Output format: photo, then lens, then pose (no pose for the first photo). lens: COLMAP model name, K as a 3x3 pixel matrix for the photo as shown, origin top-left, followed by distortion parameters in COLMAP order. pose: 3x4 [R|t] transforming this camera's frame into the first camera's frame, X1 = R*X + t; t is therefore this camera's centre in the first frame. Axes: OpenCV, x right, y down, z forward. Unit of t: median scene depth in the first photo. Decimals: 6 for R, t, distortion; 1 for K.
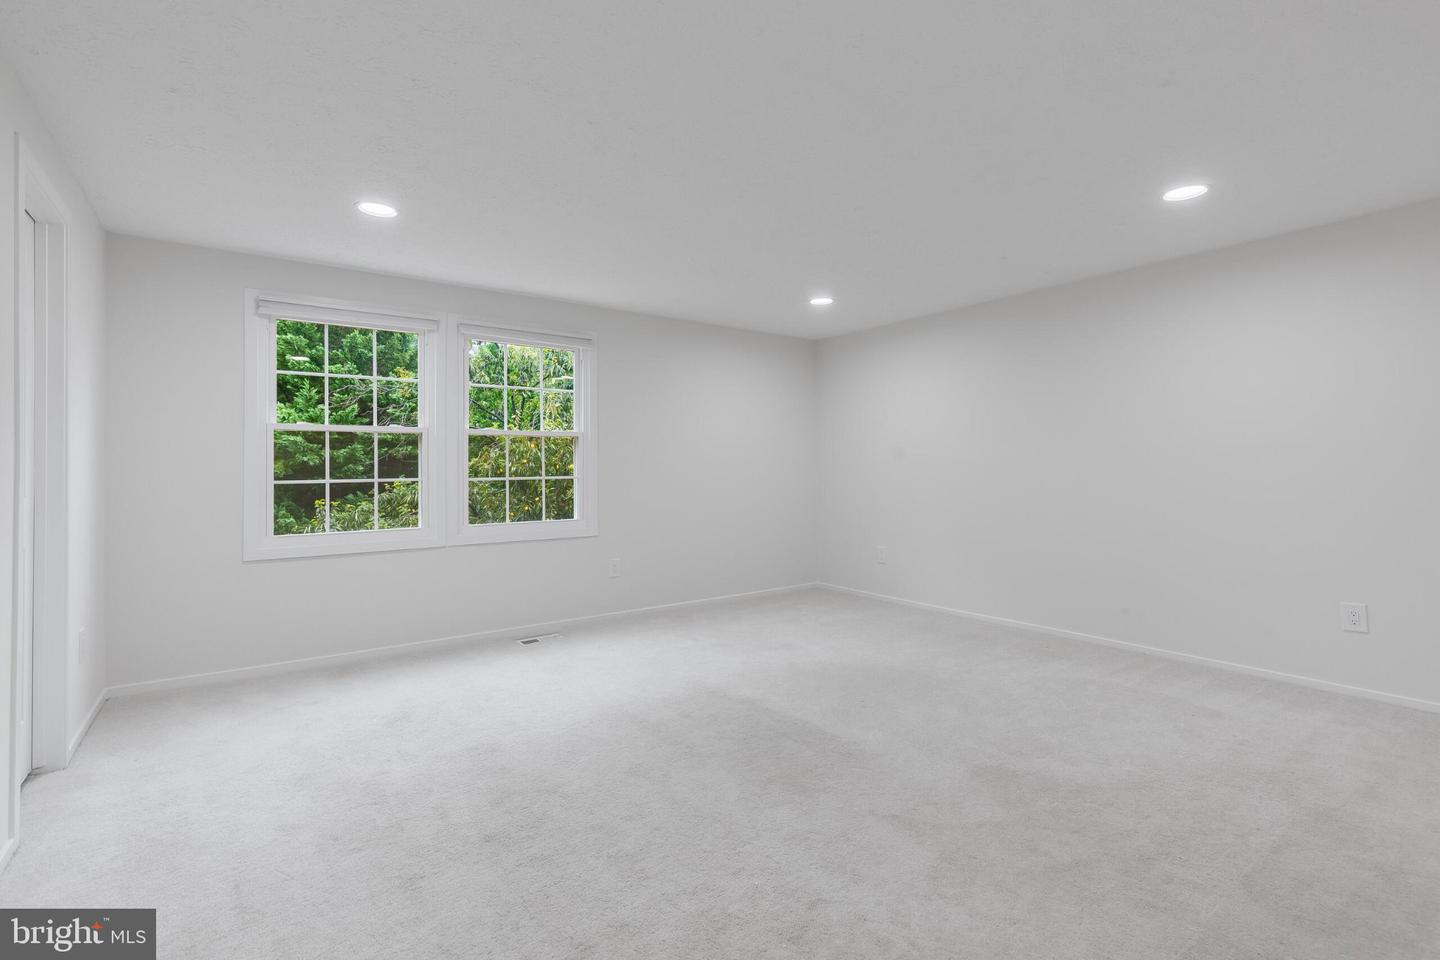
lens RADIAL K [[652.4, 0, 720.0], [0, 652.4, 480.0], [0, 0, 1]] dist [0.000465, 0.000367]
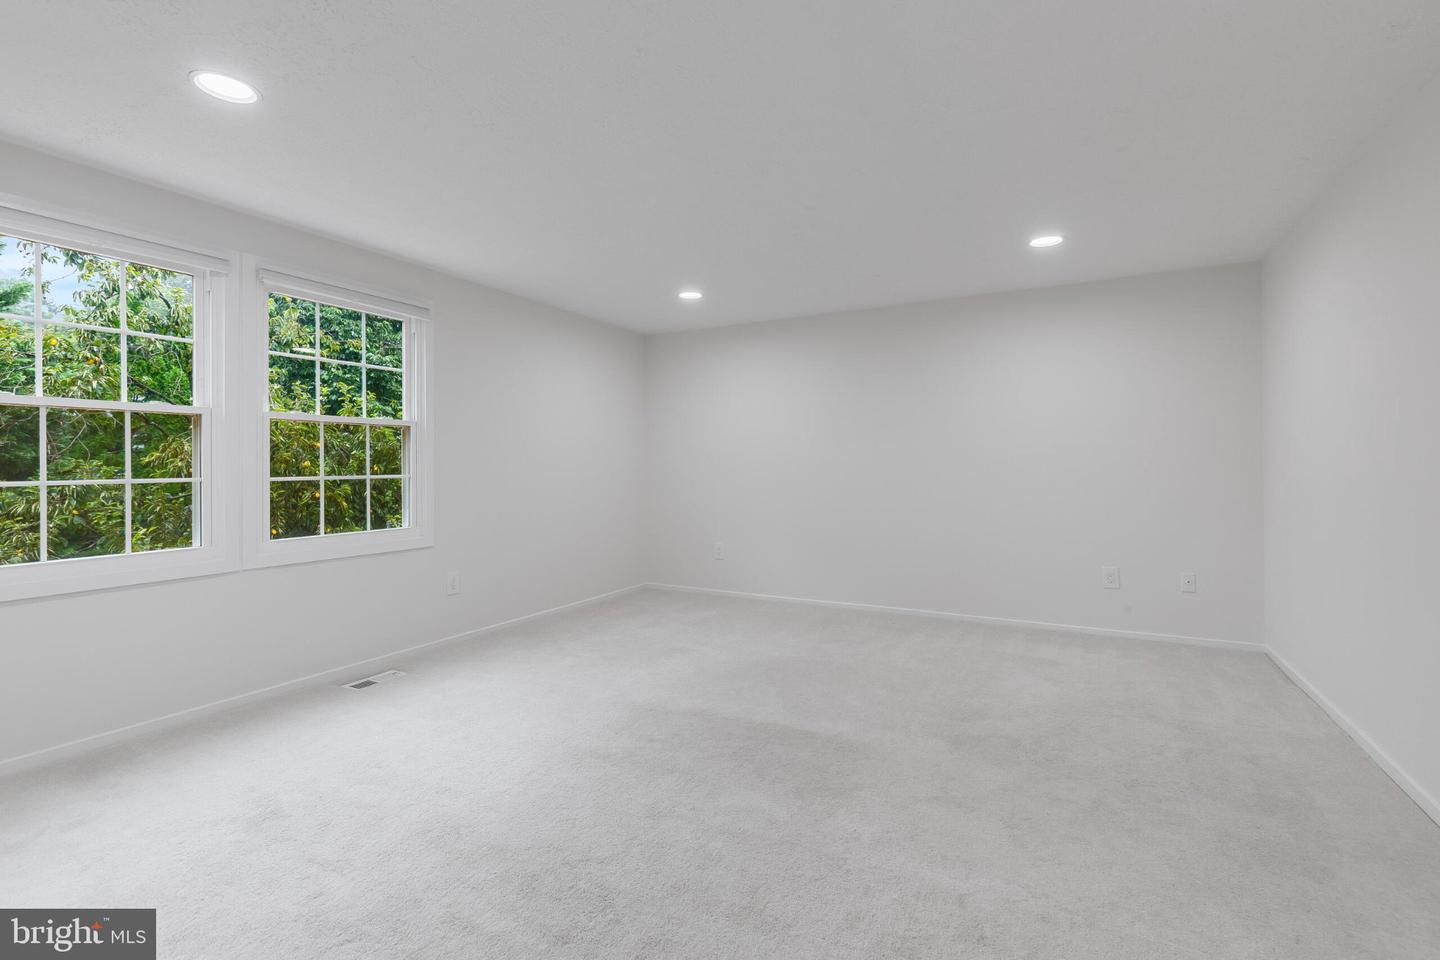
lens RADIAL K [[652.4, 0, 720.0], [0, 652.4, 480.0], [0, 0, 1]] dist [0.000465, 0.000367]
pose [[0.902929, -0.006747, 0.429737, -0.251058], [0.006594, 0.999977, 0.001844, 0.002542], [-0.429739, 0.001169, 0.902952, 0.107849]]
